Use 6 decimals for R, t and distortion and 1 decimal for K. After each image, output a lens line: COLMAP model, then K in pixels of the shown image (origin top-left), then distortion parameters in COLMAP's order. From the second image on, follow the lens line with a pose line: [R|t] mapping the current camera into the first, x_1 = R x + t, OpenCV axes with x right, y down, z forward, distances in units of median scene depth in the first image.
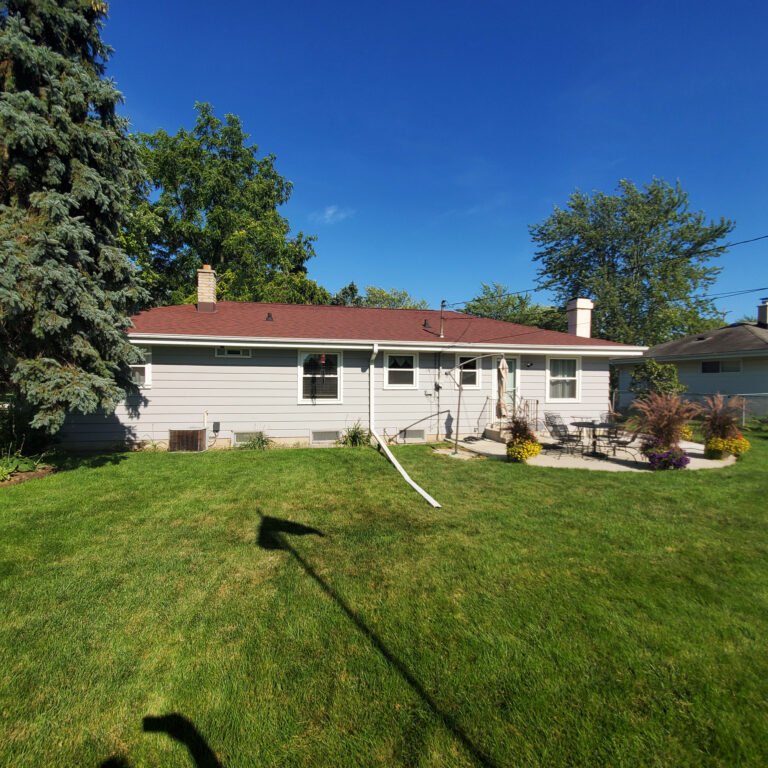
lens RADIAL K [[407.8, 0, 386.9], [0, 407.8, 383.3], [0, 0, 1]] dist [0.010852, -0.016028]
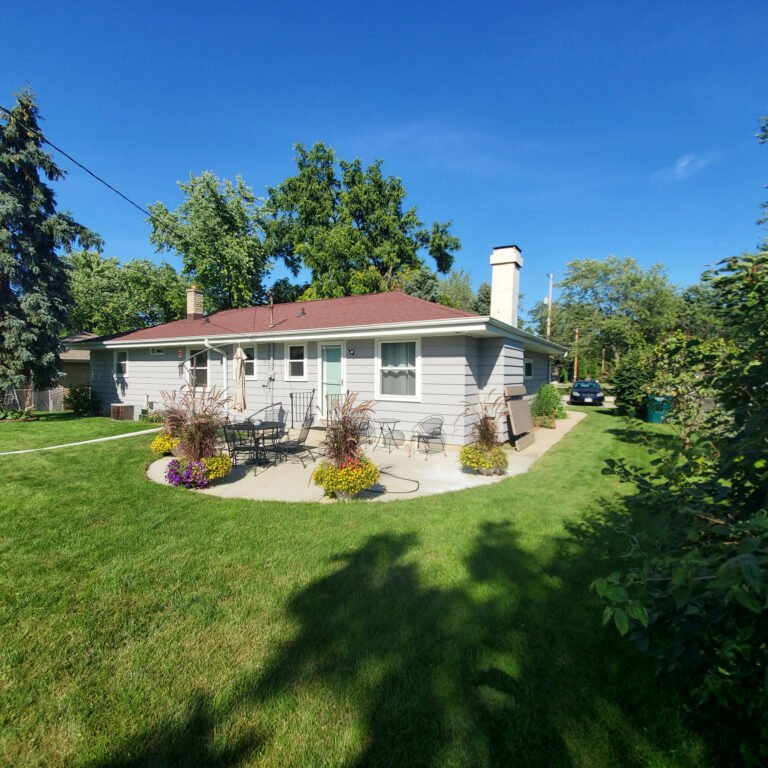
lens RADIAL K [[407.8, 0, 382.8], [0, 407.8, 385.0], [0, 0, 1]] dist [0.010852, -0.016028]
pose [[0.731413, 0.020418, -0.681629, 0.986854], [-0.000602, 0.999571, 0.029295, -0.002992], [0.681934, -0.021016, 0.731111, 0.457199]]
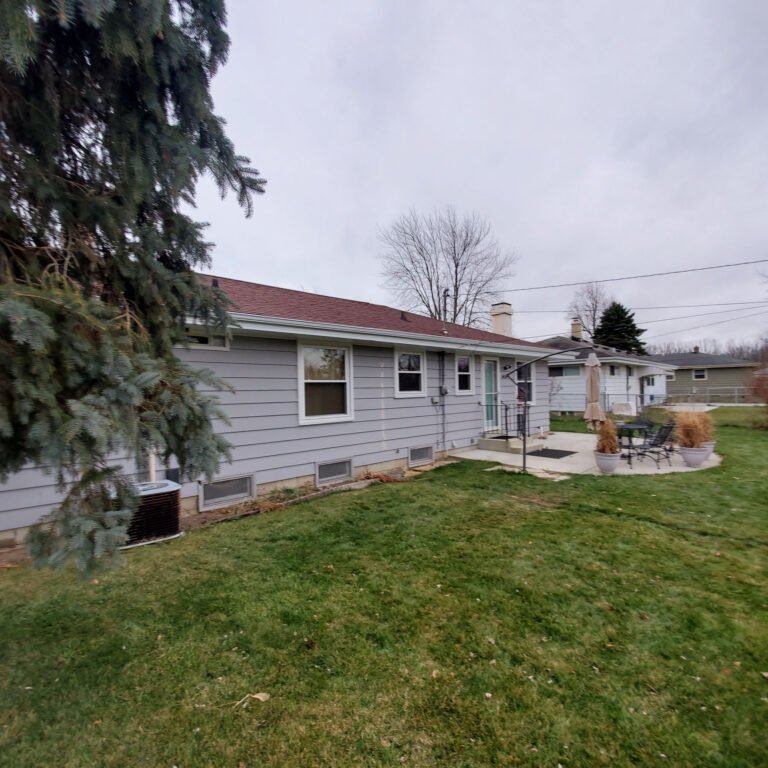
lens RADIAL K [[407.8, 0, 379.0], [0, 407.8, 386.3], [0, 0, 1]] dist [0.010852, -0.016028]
pose [[0.852329, -0.012836, 0.522848, -0.408329], [0.013922, 0.999901, 0.001853, -0.007694], [-0.522820, 0.005700, 0.852424, 0.363754]]
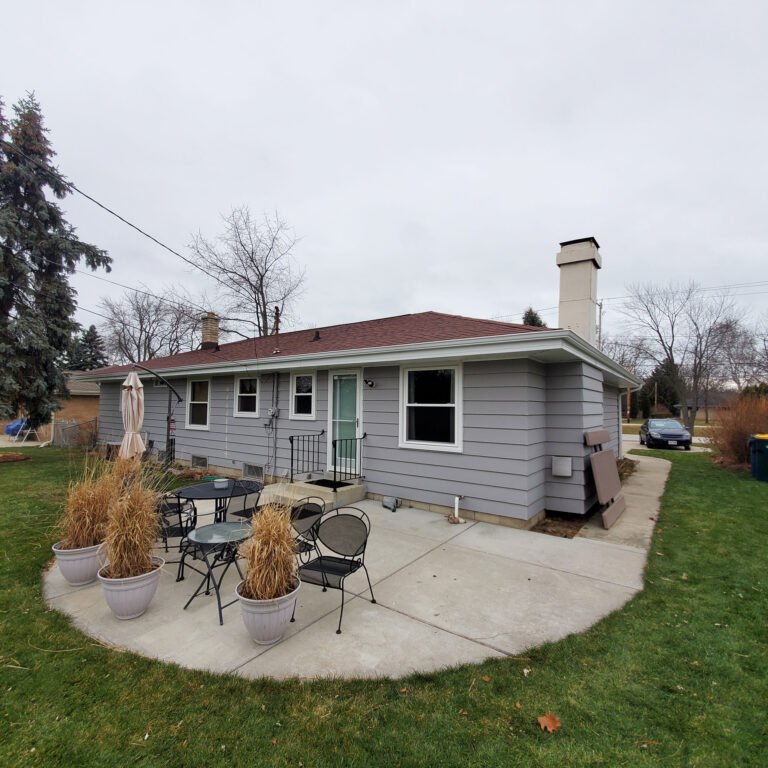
lens RADIAL K [[407.8, 0, 387.1], [0, 407.8, 383.0], [0, 0, 1]] dist [0.010852, -0.016028]
pose [[0.655241, -0.042888, -0.754202, 0.862543], [-0.018169, 0.997204, -0.072491, -0.000430], [0.755202, 0.061203, 0.652629, 0.637082]]
